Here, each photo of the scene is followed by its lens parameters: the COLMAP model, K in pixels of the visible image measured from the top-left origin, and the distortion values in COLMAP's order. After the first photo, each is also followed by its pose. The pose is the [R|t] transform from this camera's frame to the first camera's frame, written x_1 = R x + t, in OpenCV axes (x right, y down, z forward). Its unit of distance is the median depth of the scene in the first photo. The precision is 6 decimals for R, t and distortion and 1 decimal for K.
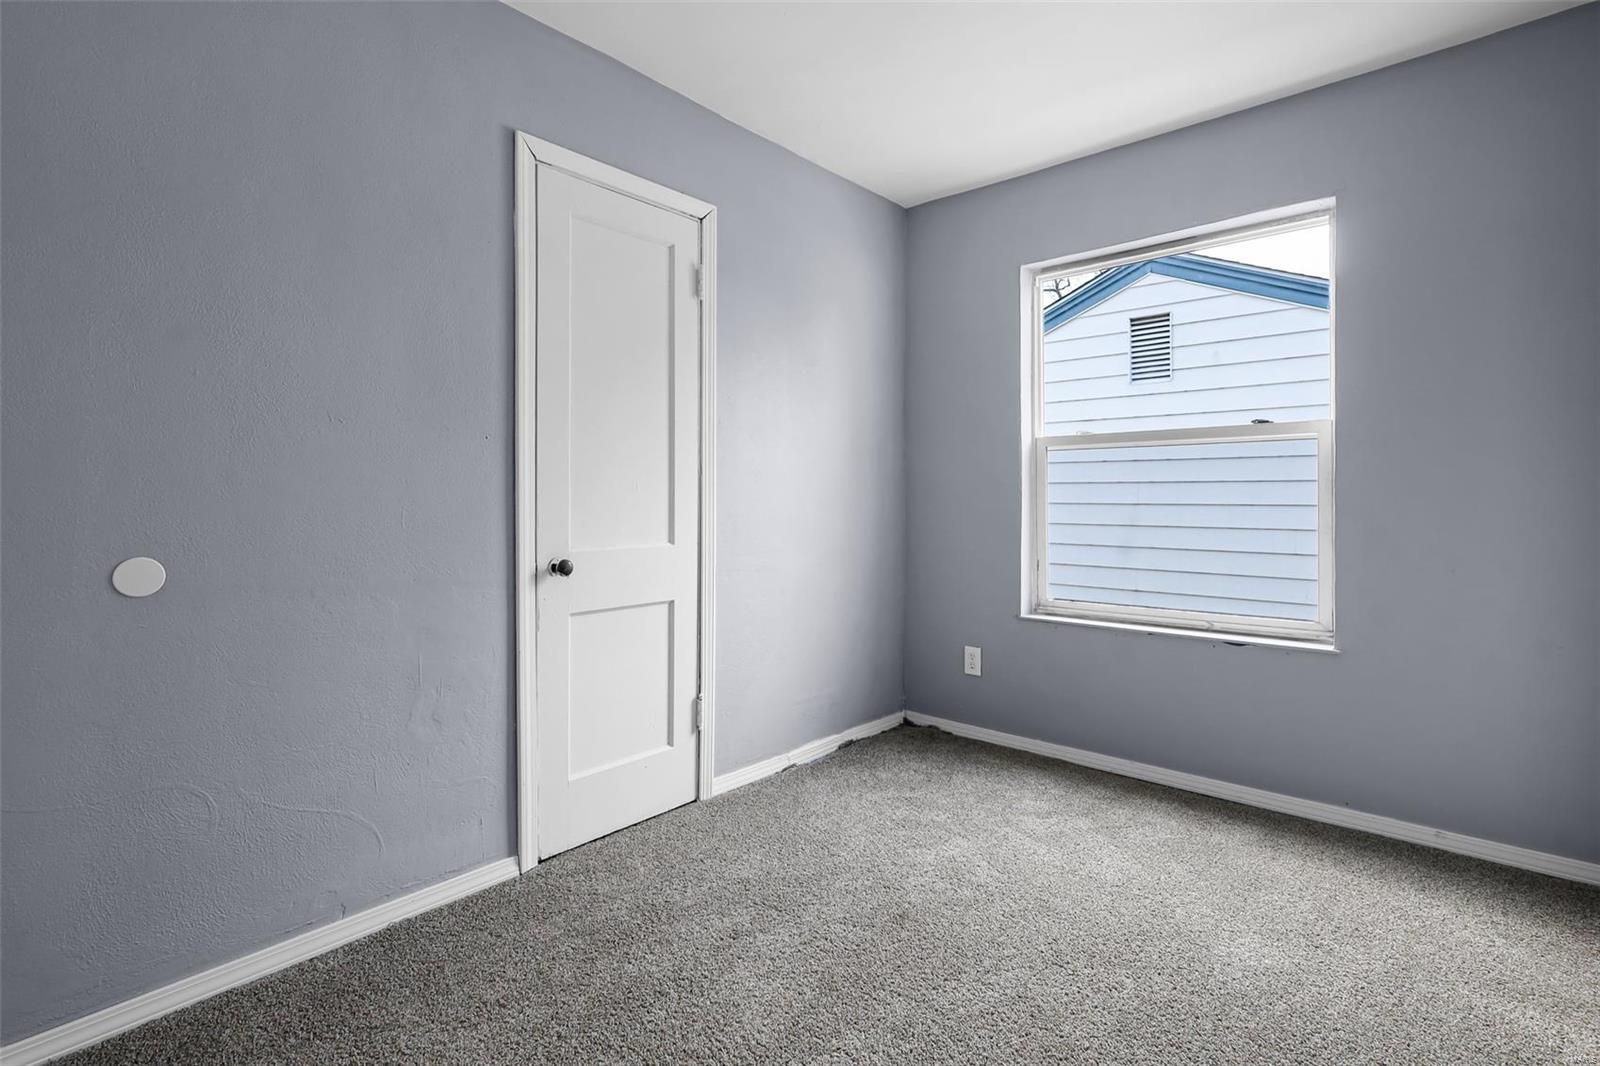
lens RADIAL K [[749.0, 0, 810.1], [0, 749.0, 503.5], [0, 0, 1]] dist [-0.004385, 0.002711]
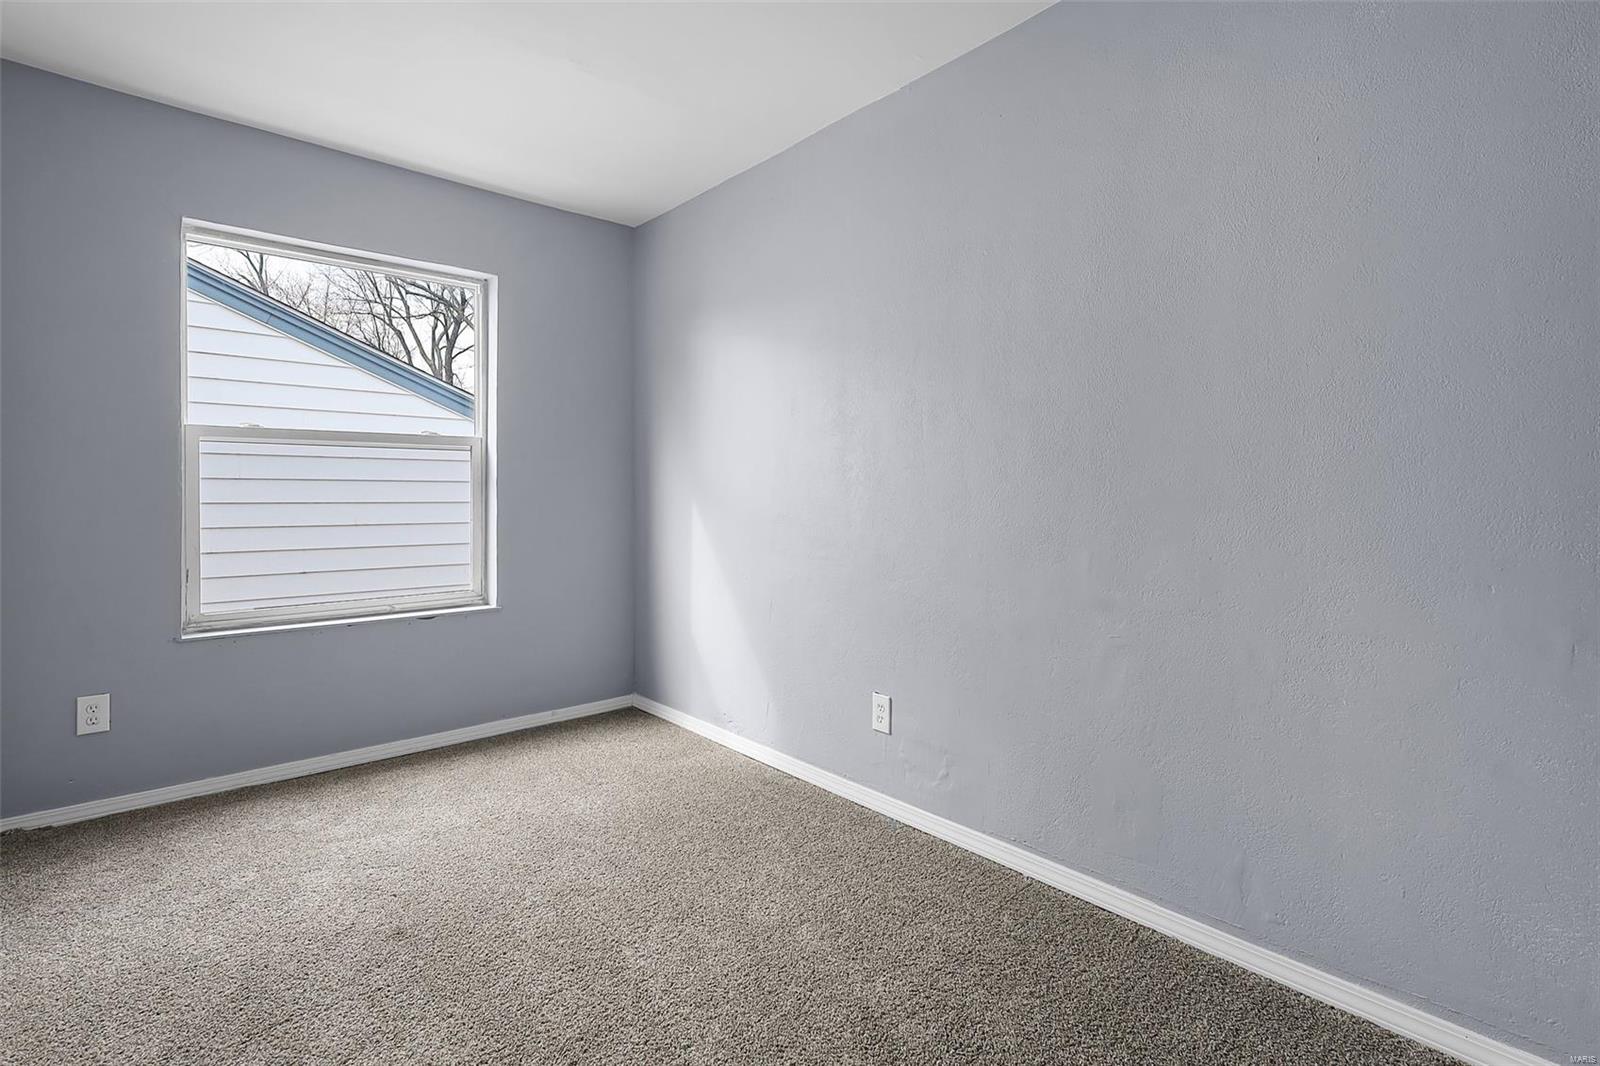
lens RADIAL K [[749.0, 0, 800.0], [0, 749.0, 522.2], [0, 0, 1]] dist [-0.004385, 0.002711]
pose [[0.123796, -0.038312, 0.991568, -0.614506], [0.004113, 0.999266, 0.038096, -0.008977], [-0.992299, -0.000638, 0.123863, 0.303699]]
